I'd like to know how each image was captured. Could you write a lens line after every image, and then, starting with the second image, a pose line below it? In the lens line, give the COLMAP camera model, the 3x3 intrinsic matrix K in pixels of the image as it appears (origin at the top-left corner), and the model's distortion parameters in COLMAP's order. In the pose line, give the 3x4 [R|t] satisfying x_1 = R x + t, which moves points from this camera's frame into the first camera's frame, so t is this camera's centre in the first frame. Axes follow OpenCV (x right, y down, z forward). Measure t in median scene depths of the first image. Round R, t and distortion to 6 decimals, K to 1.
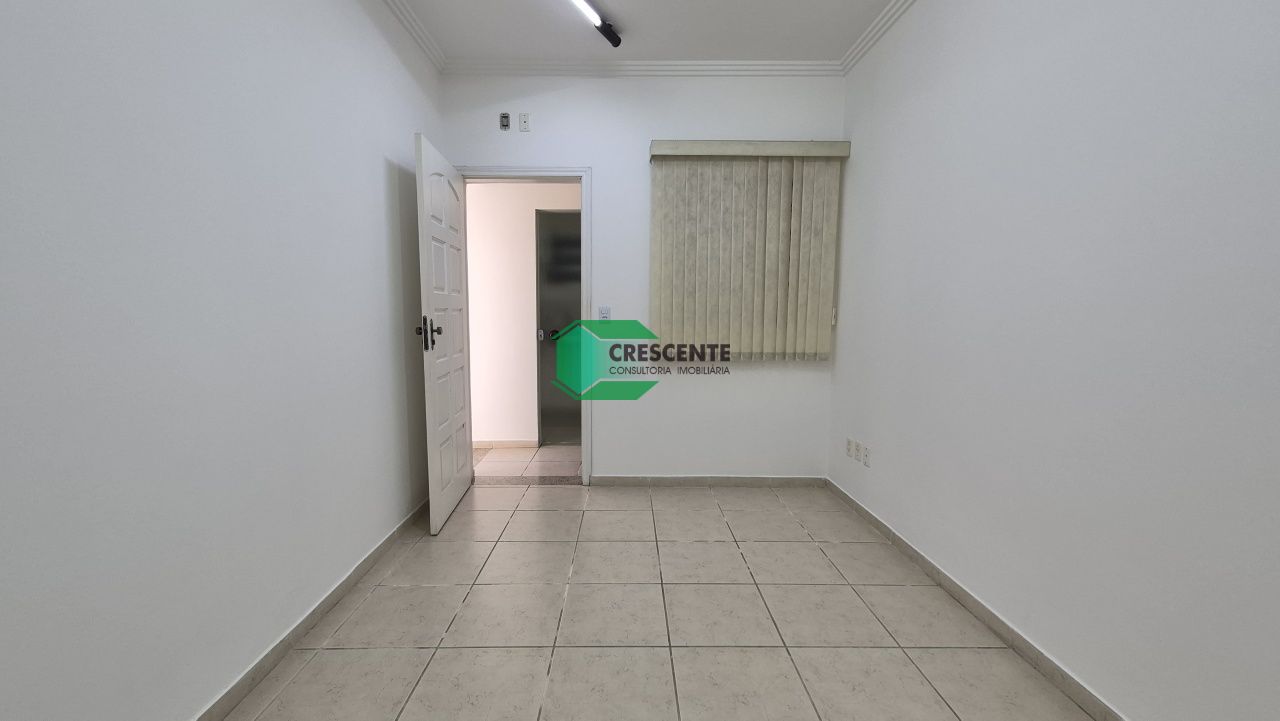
lens RADIAL K [[499.7, 0, 631.8], [0, 499.7, 365.4], [0, 0, 1]] dist [-0.001858, -0.000998]
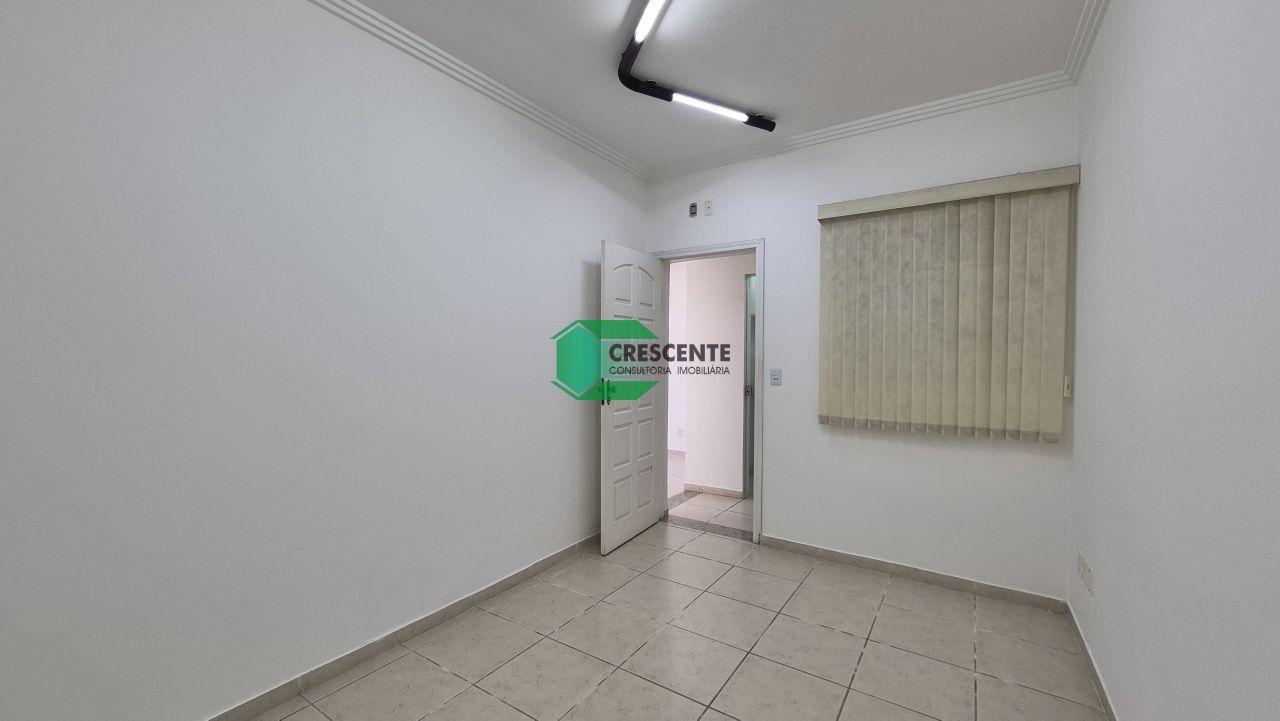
lens RADIAL K [[499.7, 0, 632.1], [0, 499.7, 365.9], [0, 0, 1]] dist [-0.001858, -0.000998]
pose [[0.822599, 0.011831, -0.568498, 0.299850], [-0.060628, 0.995909, -0.067002, -0.038658], [0.565380, 0.089583, 0.819951, -0.006256]]
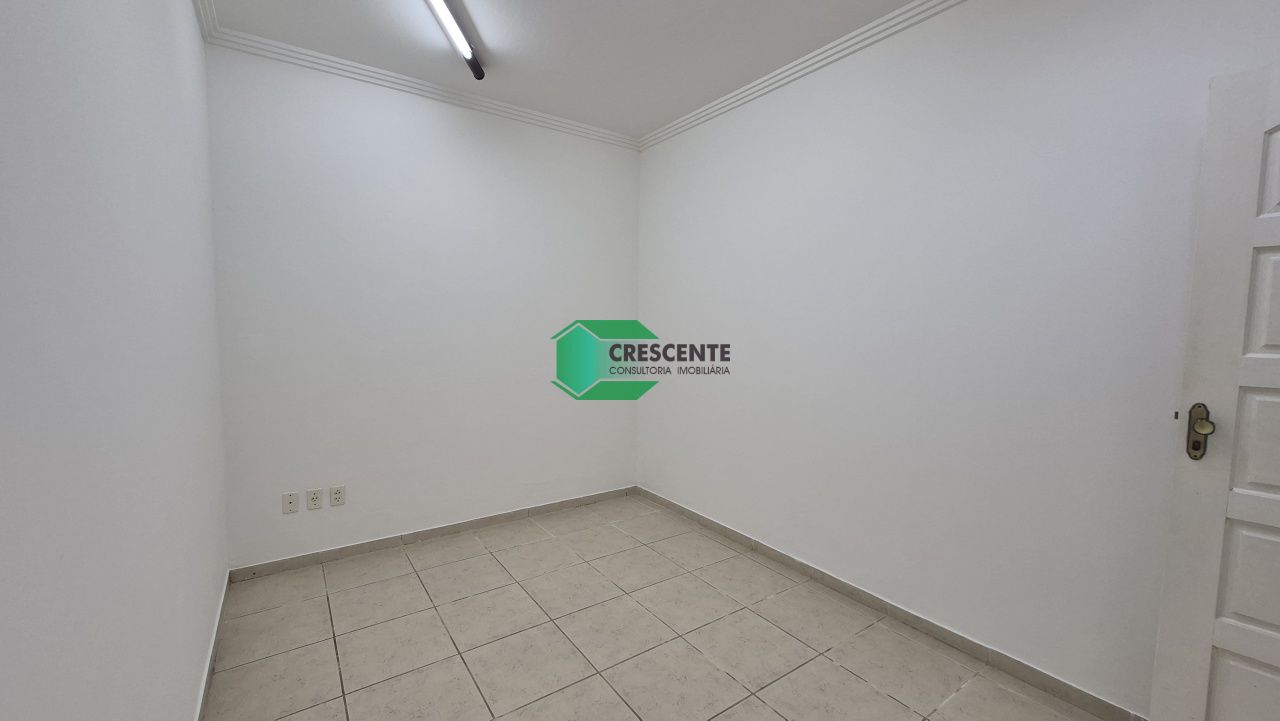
lens RADIAL K [[499.7, 0, 633.5], [0, 499.7, 363.5], [0, 0, 1]] dist [-0.001858, -0.000998]
pose [[-0.825441, 0.027689, -0.563809, 0.345279], [-0.076750, 0.984016, 0.160690, -0.145275], [0.559247, 0.175913, -0.810122, 0.889809]]
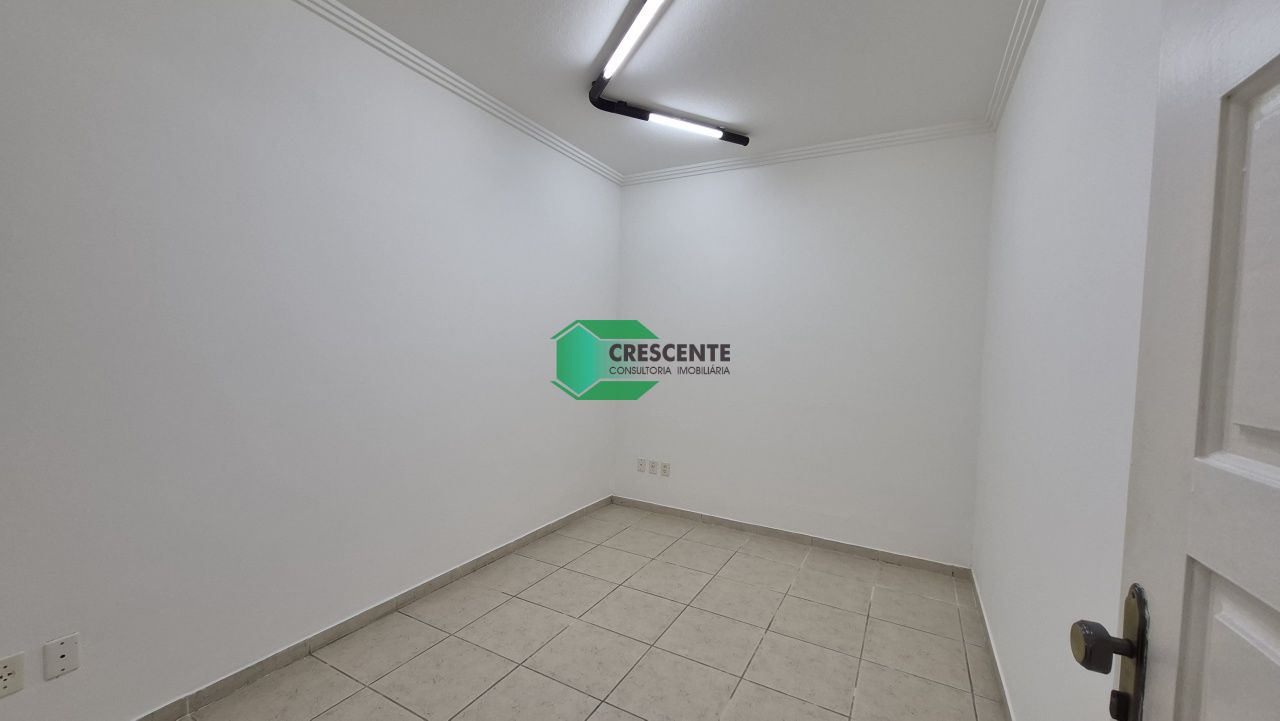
lens RADIAL K [[499.7, 0, 631.5], [0, 499.7, 365.8], [0, 0, 1]] dist [-0.001858, -0.000998]
pose [[-0.866453, -0.053271, 0.496409, -0.264348], [0.018811, 0.990102, 0.139082, -0.166311], [-0.498904, 0.129846, -0.856875, 1.011225]]
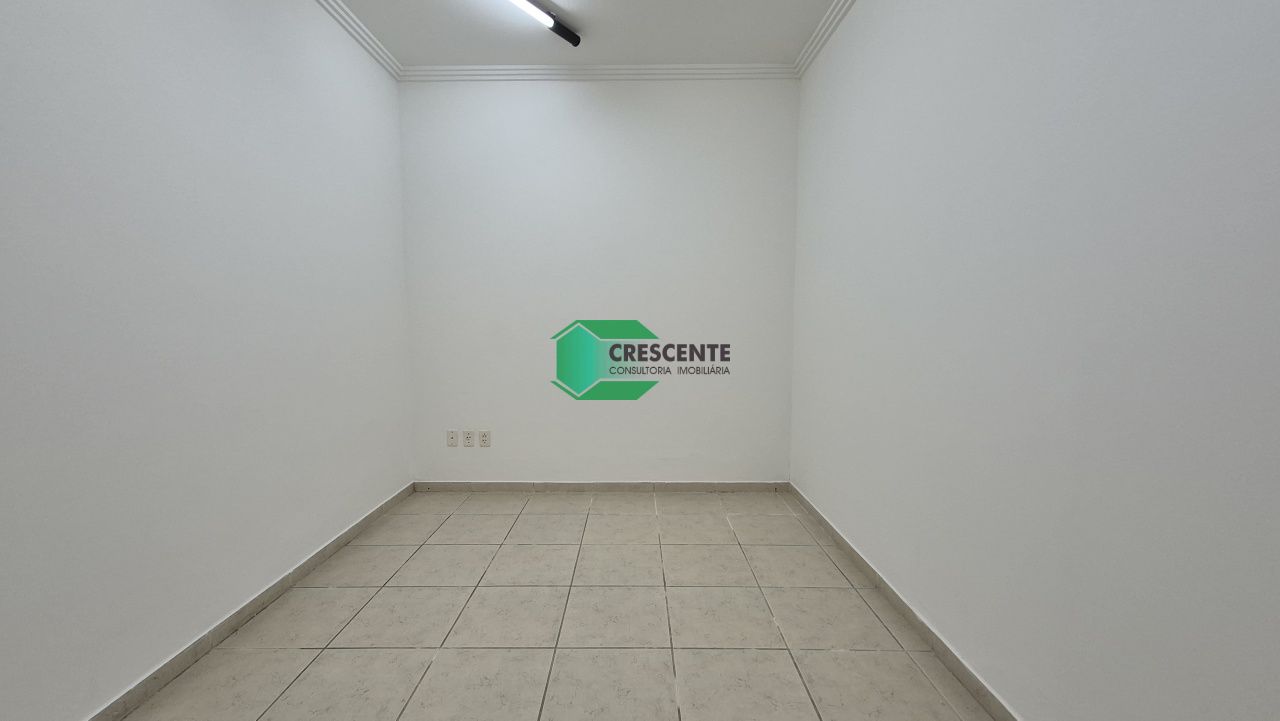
lens RADIAL K [[499.7, 0, 633.4], [0, 499.7, 365.3], [0, 0, 1]] dist [-0.001858, -0.000998]
pose [[-0.999928, -0.005100, 0.010859, -0.047752], [-0.002837, 0.979994, 0.199005, -0.093956], [-0.011657, 0.198959, -0.979938, 0.922638]]
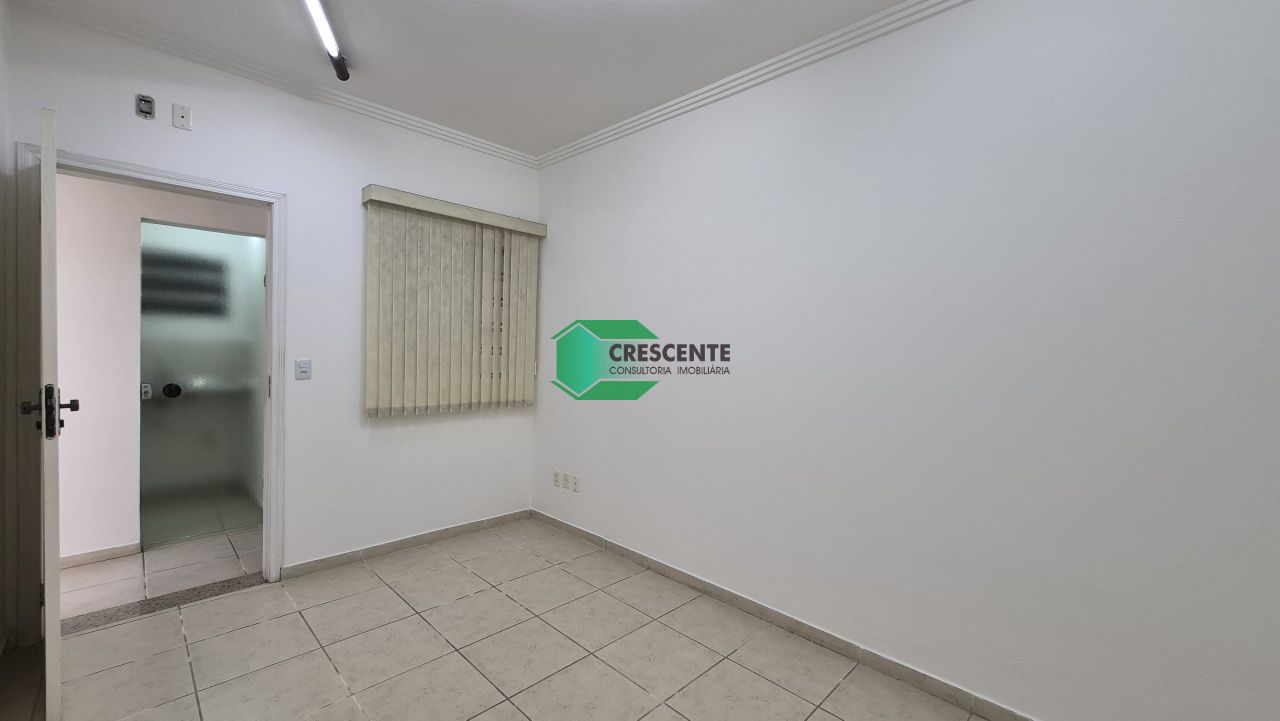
lens RADIAL K [[499.7, 0, 632.7], [0, 499.7, 364.5], [0, 0, 1]] dist [-0.001858, -0.000998]
pose [[0.709609, -0.007936, 0.704551, -0.267314], [0.052196, 0.997781, -0.041332, -0.047206], [-0.702660, 0.066104, 0.708449, 0.012366]]
